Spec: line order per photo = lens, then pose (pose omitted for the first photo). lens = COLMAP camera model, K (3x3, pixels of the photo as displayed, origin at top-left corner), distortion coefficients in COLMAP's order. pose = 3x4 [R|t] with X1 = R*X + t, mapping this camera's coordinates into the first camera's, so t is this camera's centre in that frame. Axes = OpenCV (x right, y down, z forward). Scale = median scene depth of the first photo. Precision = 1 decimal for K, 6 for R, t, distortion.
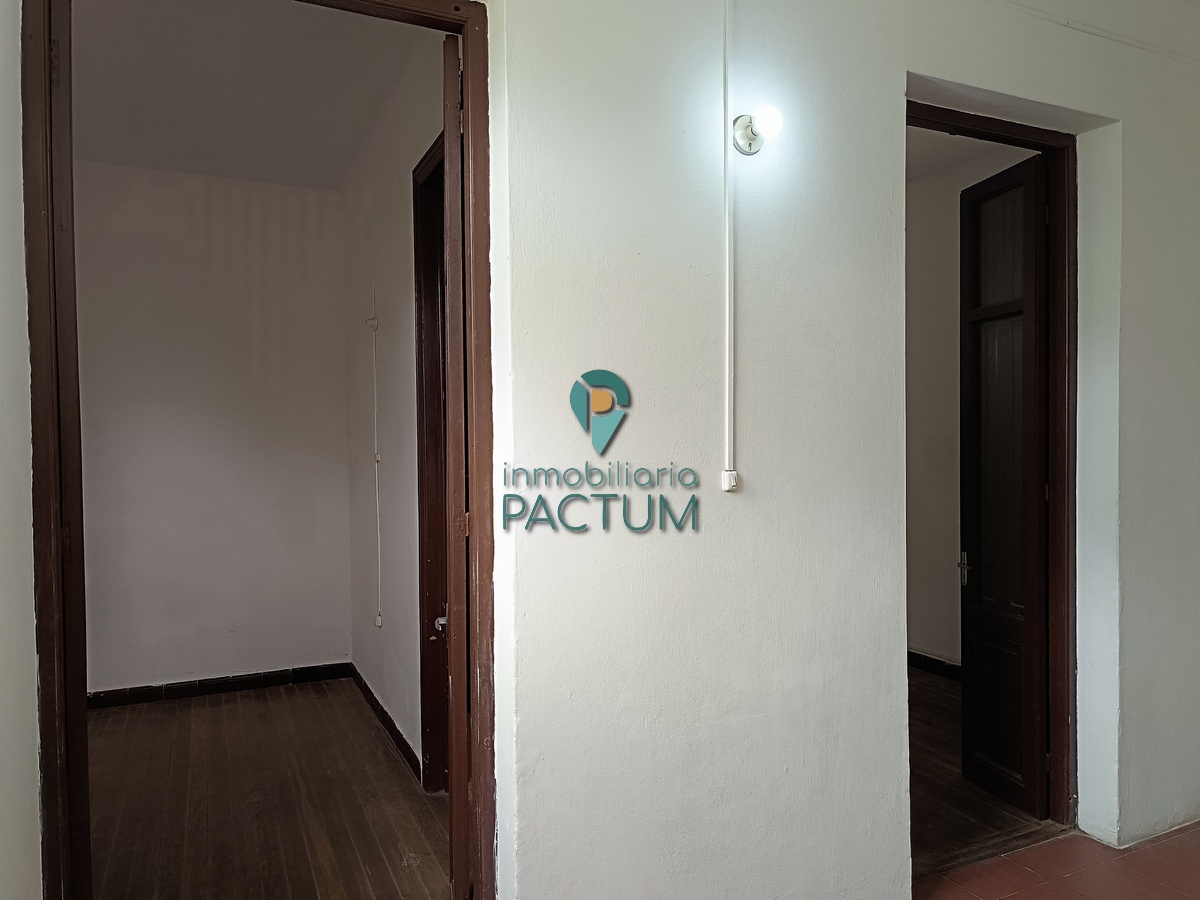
lens RADIAL K [[886.7, 0, 600.0], [0, 886.7, 450.0], [0, 0, 1]] dist [-0.012577, -0.007987]
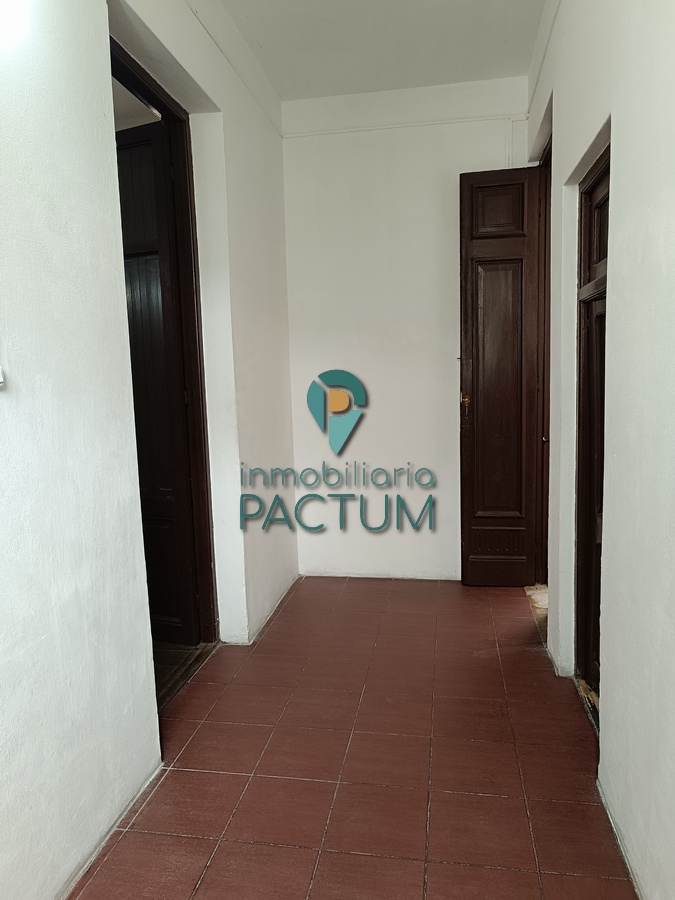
lens RADIAL K [[621.7, 0, 337.5], [0, 621.7, 450.0], [0, 0, 1]] dist [0.002058, -0.000534]
pose [[0.559020, -0.102998, 0.822732, -0.129467], [0.041676, 0.994491, 0.096183, 0.048365], [-0.828106, -0.019480, 0.560233, 0.323763]]
